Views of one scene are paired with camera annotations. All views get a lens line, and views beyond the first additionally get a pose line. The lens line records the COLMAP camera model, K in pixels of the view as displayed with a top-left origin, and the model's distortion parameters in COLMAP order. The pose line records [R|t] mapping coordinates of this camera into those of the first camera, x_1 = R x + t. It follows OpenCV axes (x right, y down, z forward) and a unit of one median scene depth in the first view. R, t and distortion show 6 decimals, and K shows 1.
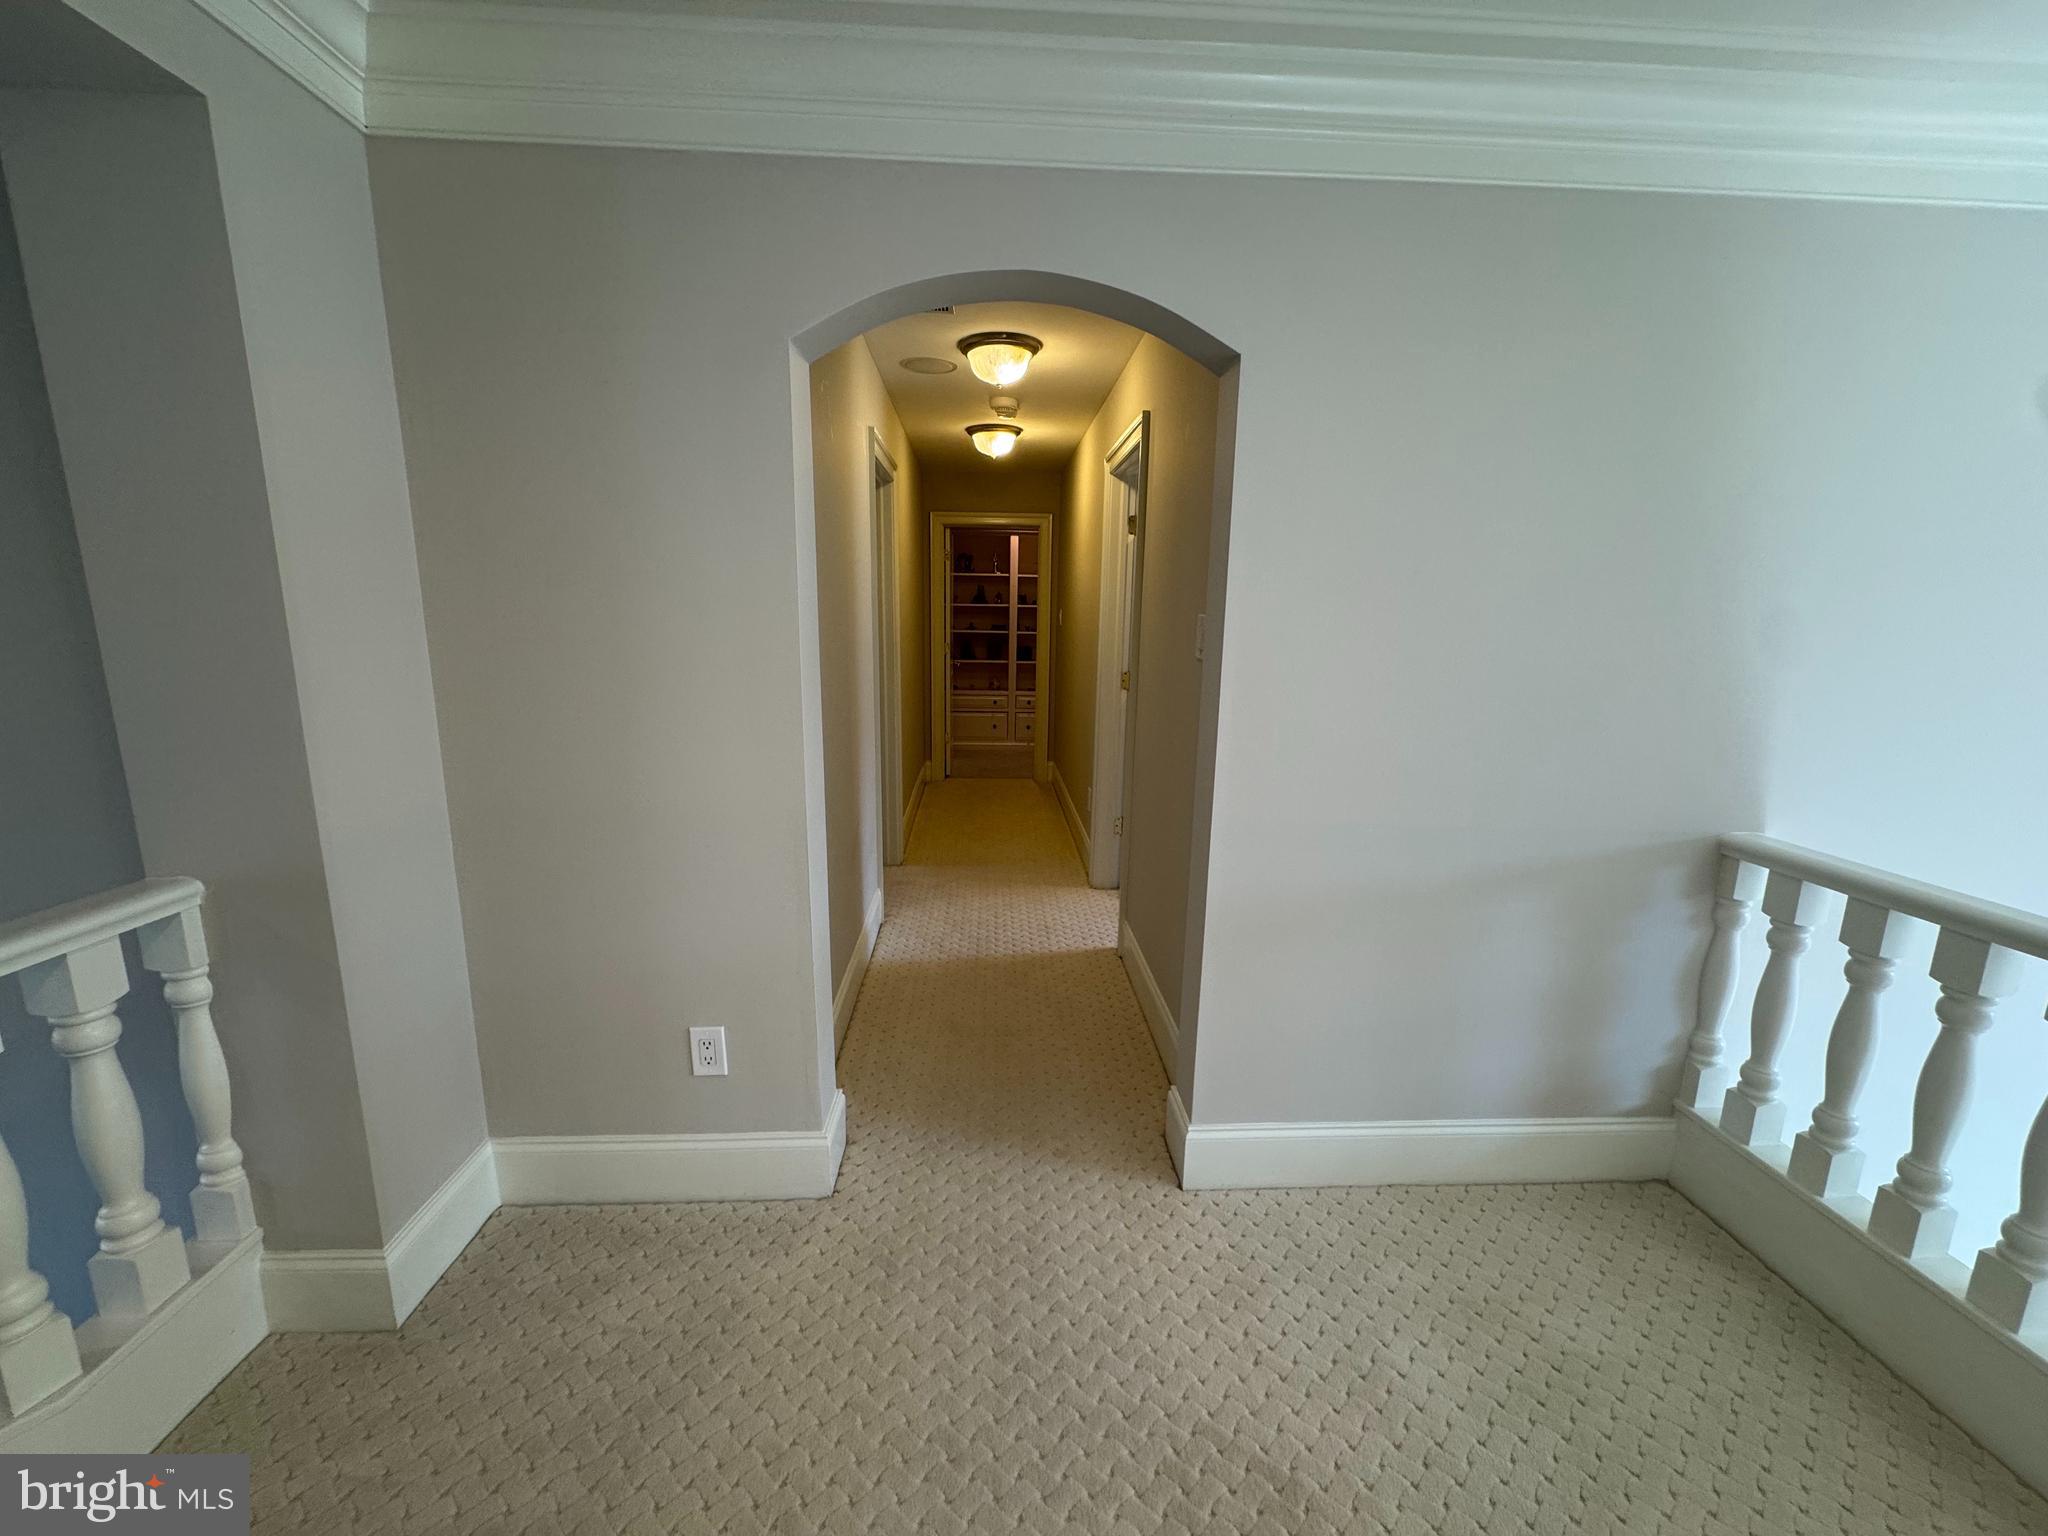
lens RADIAL K [[814.8, 0, 1022.7], [0, 814.8, 775.9], [0, 0, 1]] dist [-0.002206, -0.000299]
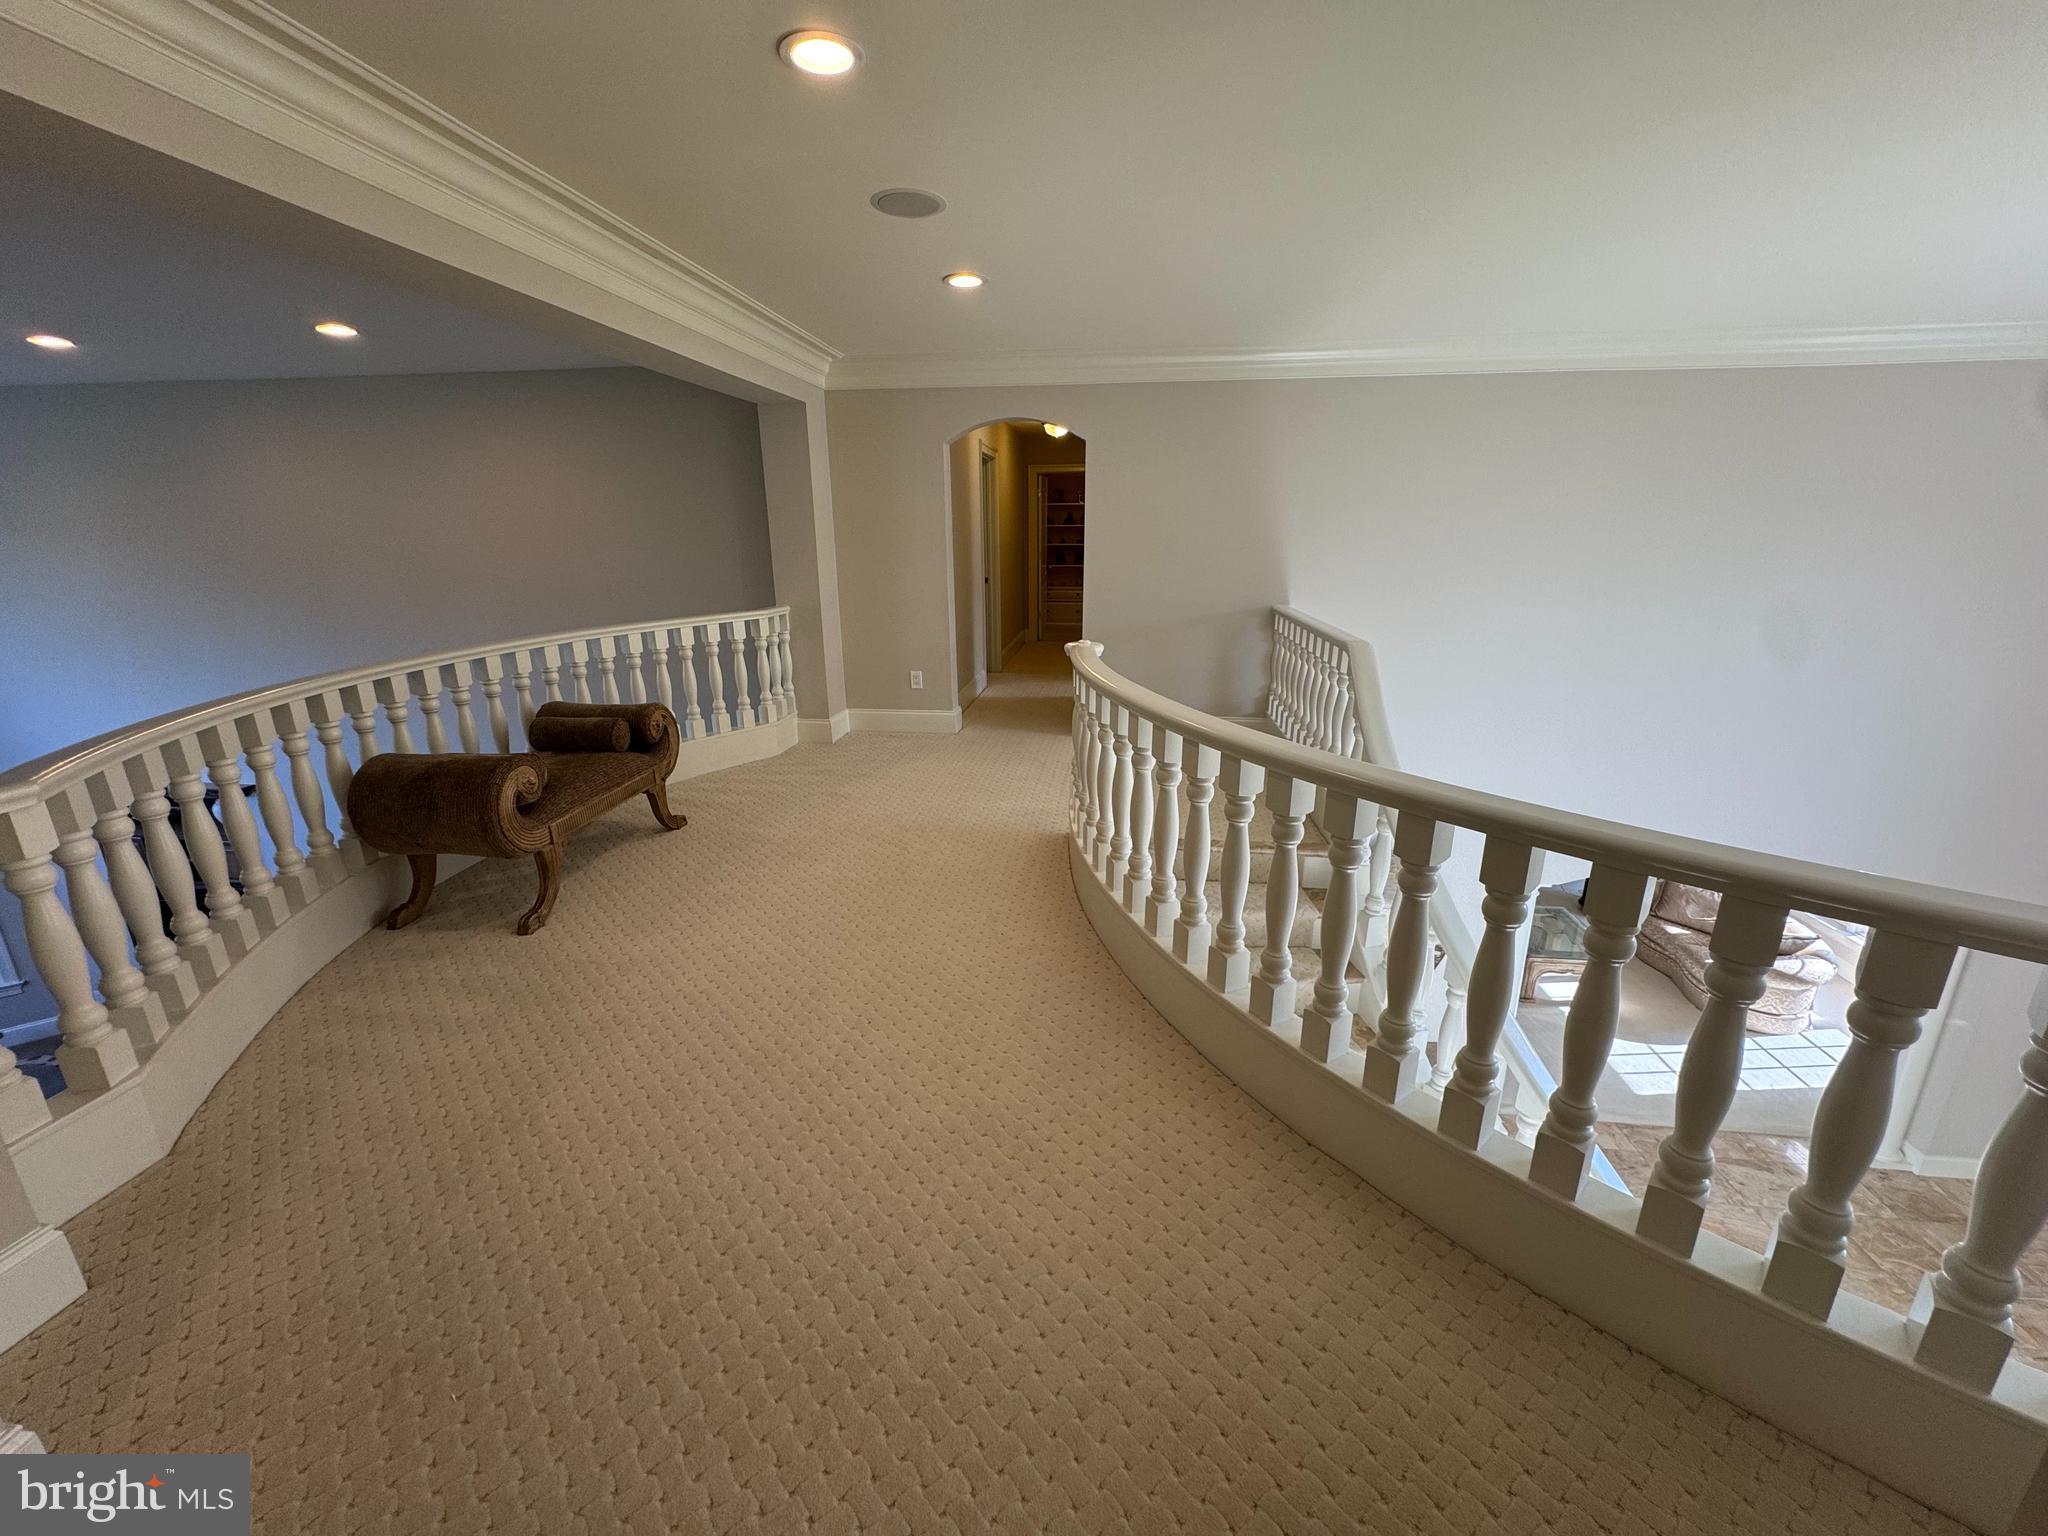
lens RADIAL K [[814.8, 0, 1016.9], [0, 814.8, 765.2], [0, 0, 1]] dist [-0.002206, -0.000299]
pose [[0.984274, 0.027790, -0.174450, 0.489040], [-0.013874, 0.996659, 0.080494, 0.384449], [0.176104, -0.076808, 0.981370, -1.816937]]
